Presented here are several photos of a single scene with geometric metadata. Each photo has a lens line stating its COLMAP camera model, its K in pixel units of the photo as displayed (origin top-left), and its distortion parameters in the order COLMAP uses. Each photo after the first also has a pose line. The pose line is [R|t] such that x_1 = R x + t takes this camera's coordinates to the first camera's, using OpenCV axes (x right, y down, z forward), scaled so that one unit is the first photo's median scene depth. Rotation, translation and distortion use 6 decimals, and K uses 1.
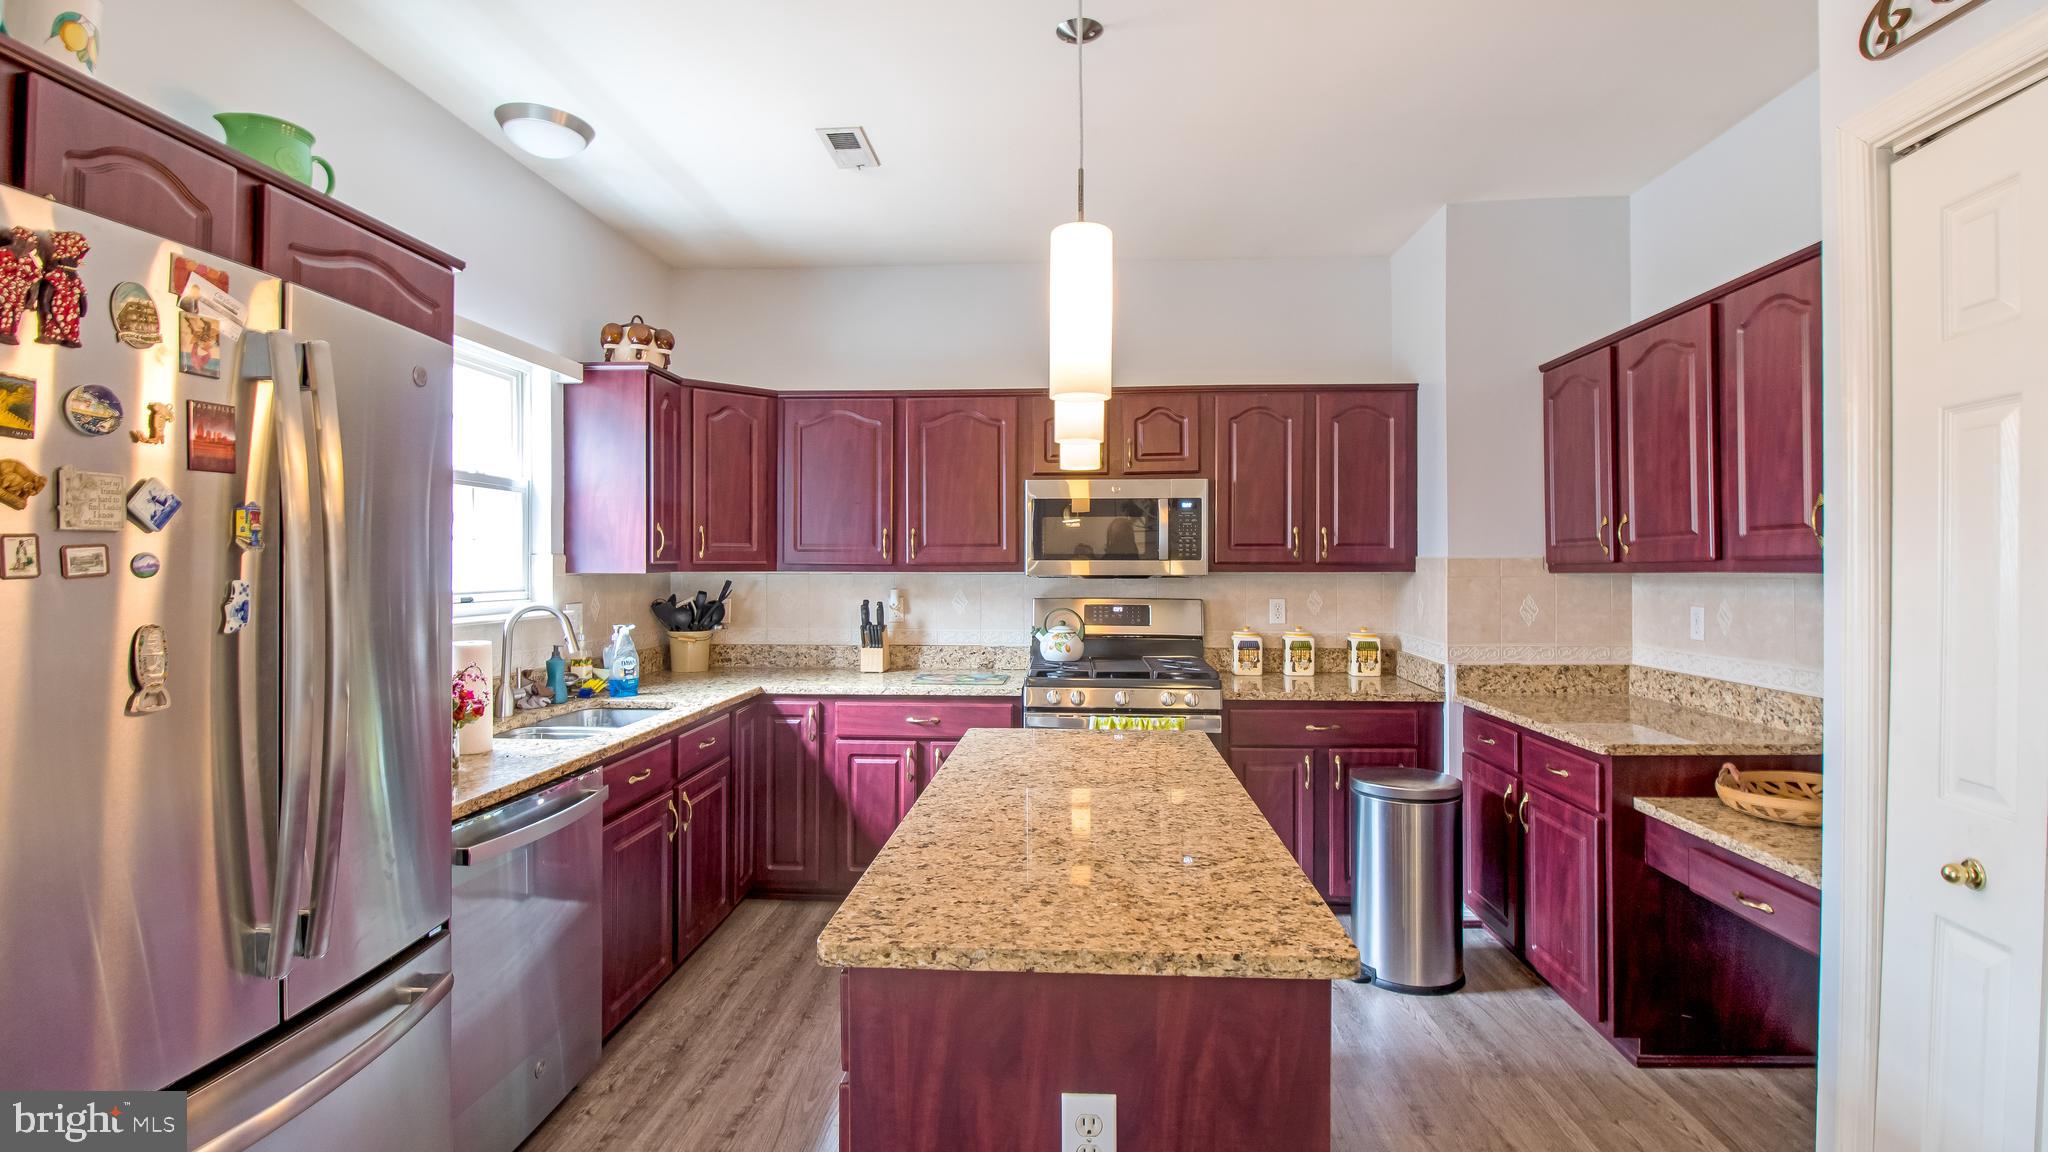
lens RADIAL K [[941.0, 0, 1026.1], [0, 941.0, 564.4], [0, 0, 1]] dist [0.001603, -0.011248]
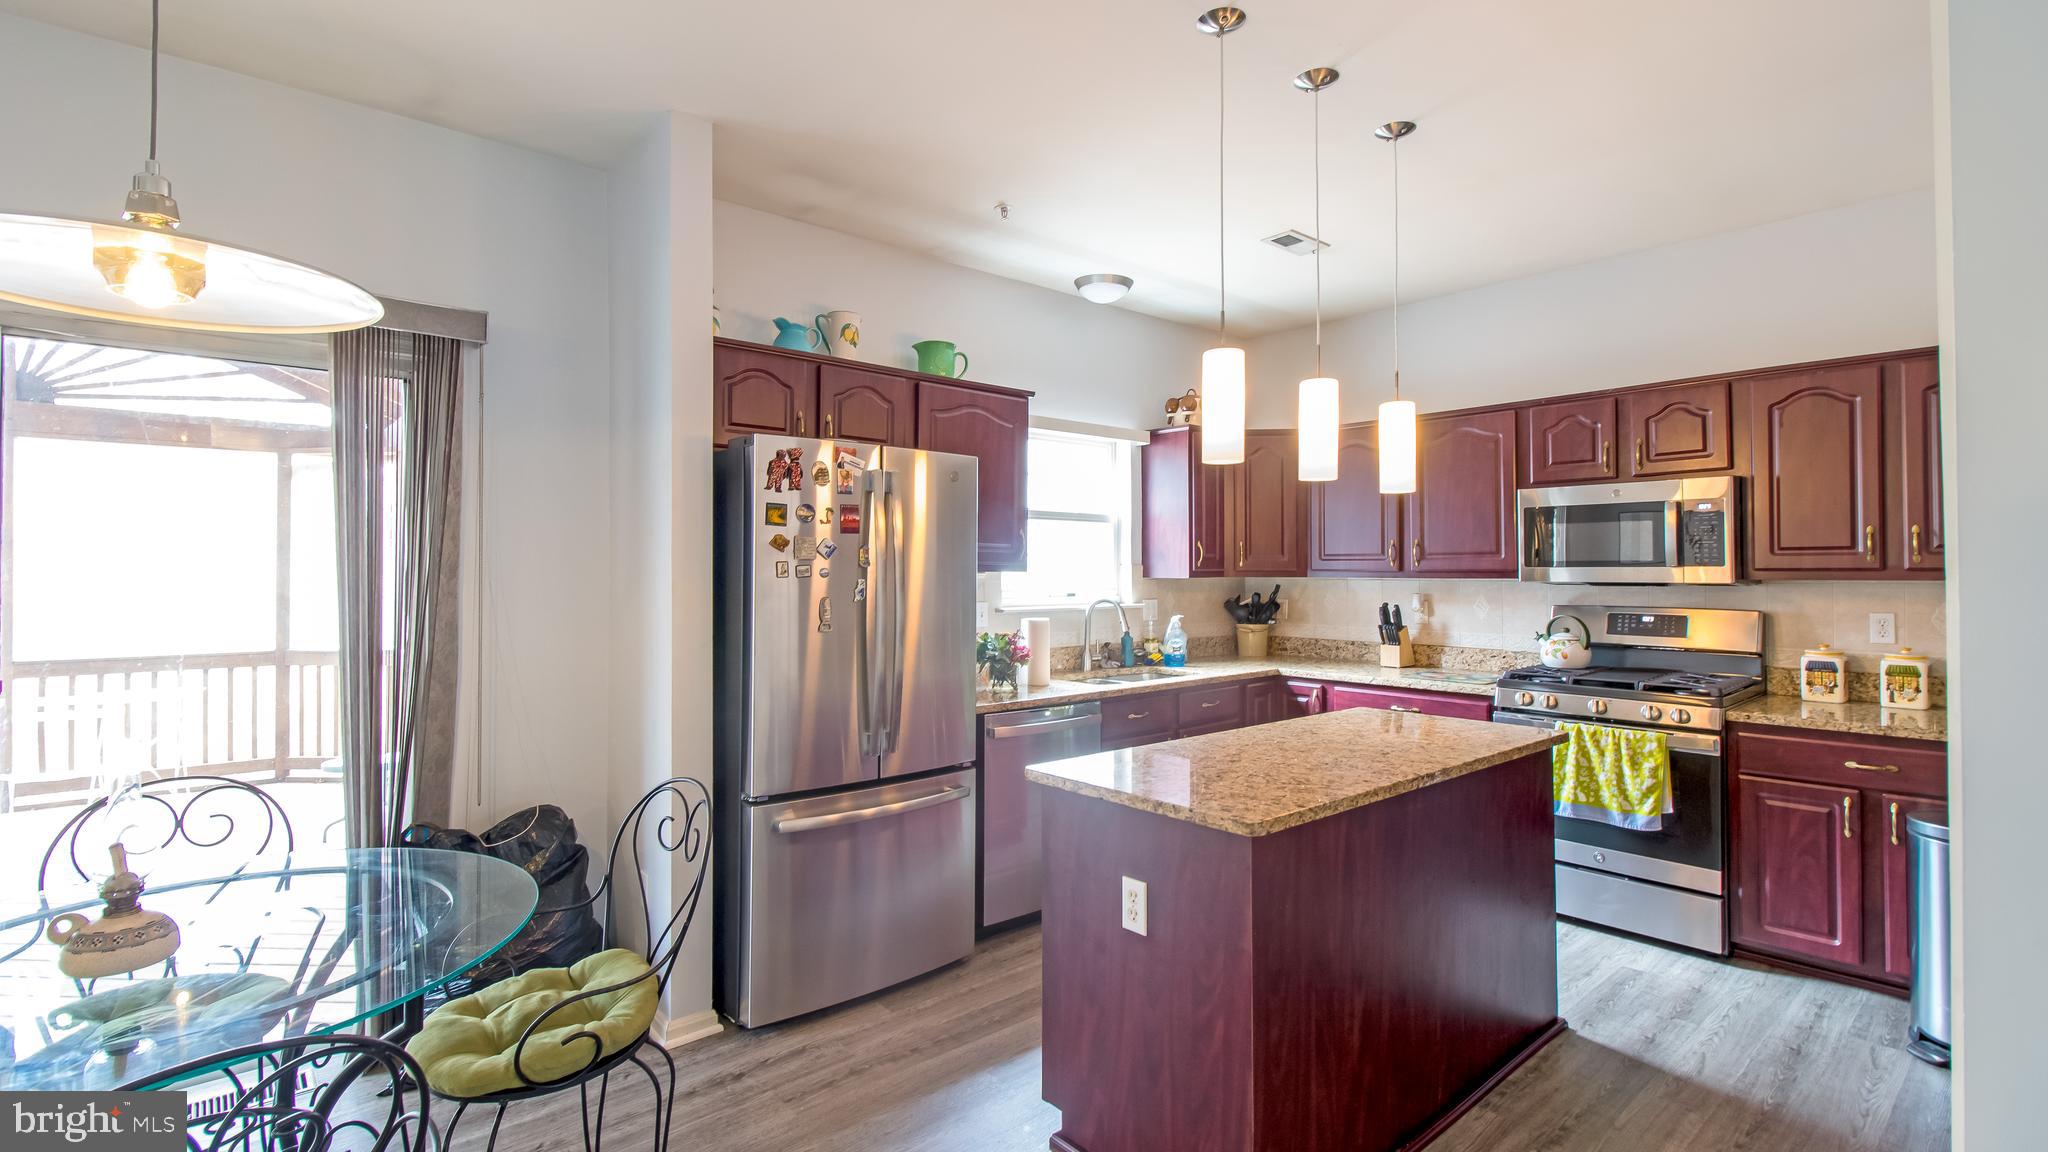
lens RADIAL K [[943.5, 0, 1029.7], [0, 943.5, 551.9], [0, 0, 1]] dist [-0.000457, -0.011815]
pose [[0.697917, -0.015077, -0.716020, 0.392929], [0.000543, 0.999789, -0.020523, -0.000514], [0.716179, 0.013934, 0.697778, -0.117290]]
